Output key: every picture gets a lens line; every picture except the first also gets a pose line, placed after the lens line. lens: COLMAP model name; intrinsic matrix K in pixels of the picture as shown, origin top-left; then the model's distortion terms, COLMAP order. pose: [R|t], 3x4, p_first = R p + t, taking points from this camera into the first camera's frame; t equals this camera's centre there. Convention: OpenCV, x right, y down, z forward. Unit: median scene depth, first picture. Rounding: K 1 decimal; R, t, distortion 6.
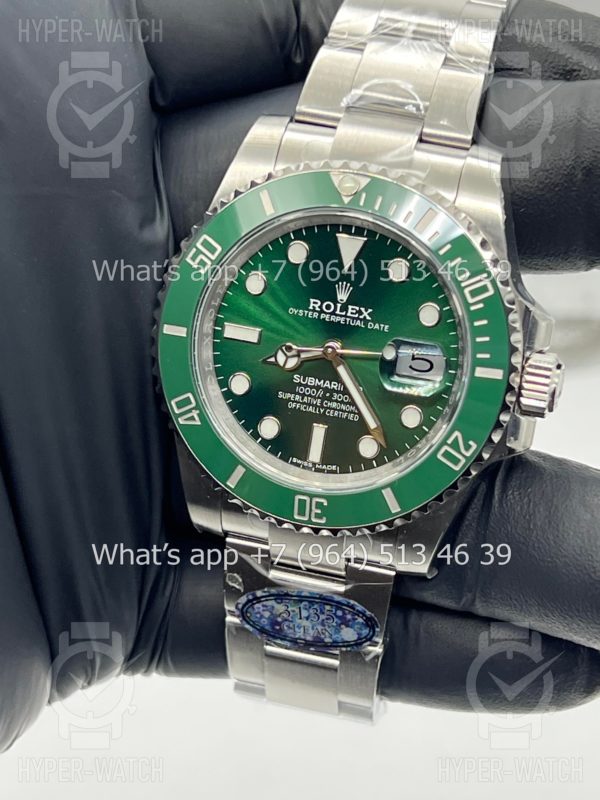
lens RADIAL K [[1835.7, 0, 307.2], [0, 1835.7, 399.6], [0, 0, 1]] dist [0.229003, 0.000000]
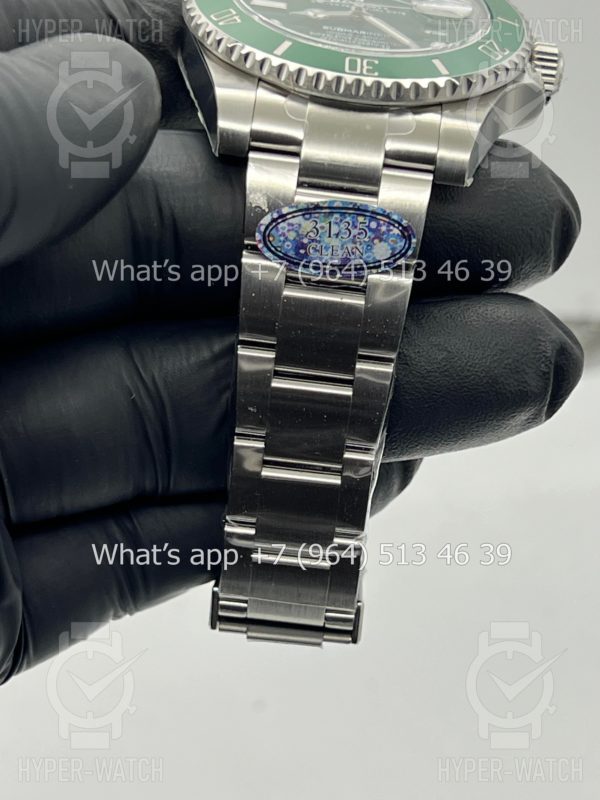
lens RADIAL K [[1835.7, 0, 304.5], [0, 1835.7, 399.5], [0, 0, 1]] dist [0.229003, 0.000000]
pose [[0.962967, 0.133528, 0.234233, -0.234833], [0.058860, 0.743688, -0.665931, 0.842260], [-0.263117, 0.655056, 0.708287, 0.418505]]
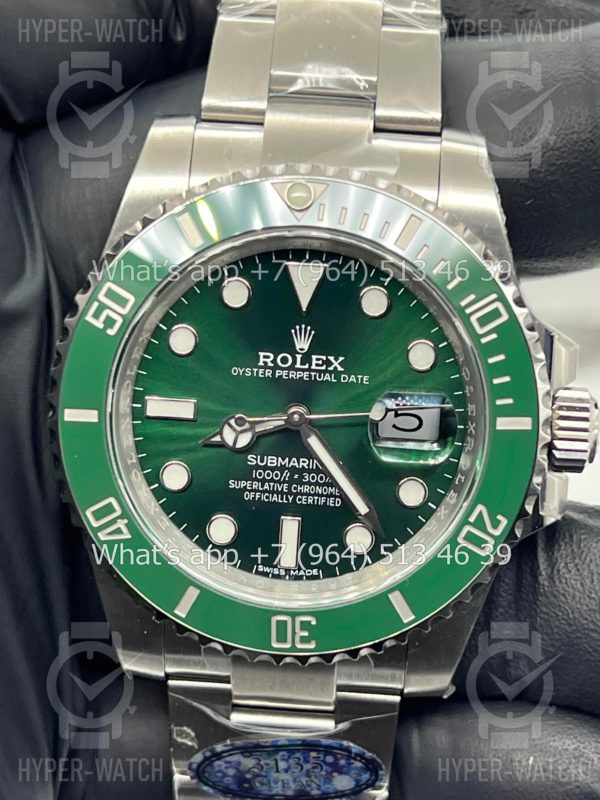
lens RADIAL K [[1835.7, 0, 292.0], [0, 1835.7, 399.6], [0, 0, 1]] dist [0.229003, 0.000000]
pose [[0.979324, -0.117950, 0.164356, -0.110116], [0.119714, 0.992808, -0.000834, -0.033342], [-0.163075, 0.020492, 0.986401, 0.258908]]
